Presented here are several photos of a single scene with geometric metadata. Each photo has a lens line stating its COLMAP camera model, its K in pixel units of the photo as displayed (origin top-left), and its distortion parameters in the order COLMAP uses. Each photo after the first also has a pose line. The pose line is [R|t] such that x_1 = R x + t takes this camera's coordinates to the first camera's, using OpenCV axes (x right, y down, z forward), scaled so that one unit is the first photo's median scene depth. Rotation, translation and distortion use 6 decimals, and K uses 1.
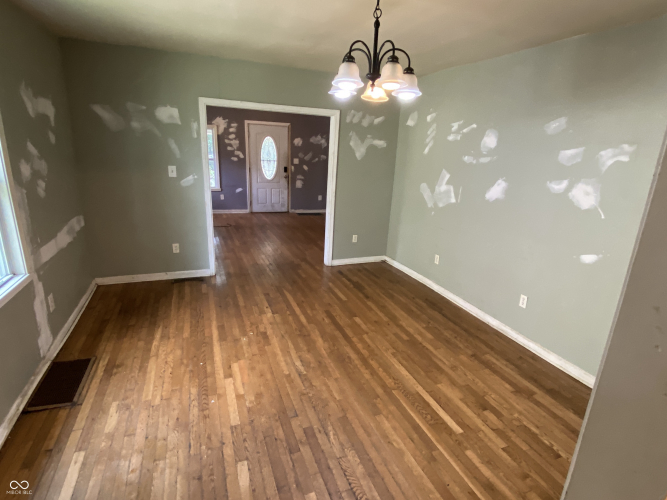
lens RADIAL K [[341.1, 0, 333.5], [0, 341.1, 250.0], [0, 0, 1]] dist [-0.017604, -0.001971]
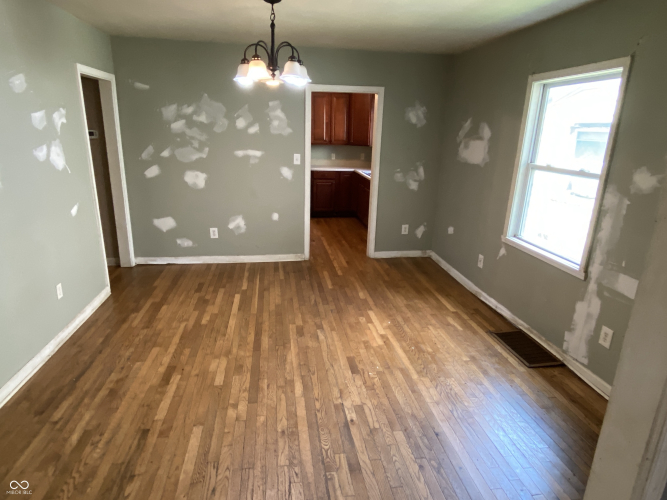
lens RADIAL K [[386.1, 0, 333.5], [0, 386.1, 250.0], [0, 0, 1]] dist [-0.005991, -0.003256]
pose [[-0.973106, -0.130508, 0.189820, -0.317356], [-0.004558, 0.834776, 0.550570, -0.525566], [-0.230312, 0.534898, -0.812921, 1.744766]]
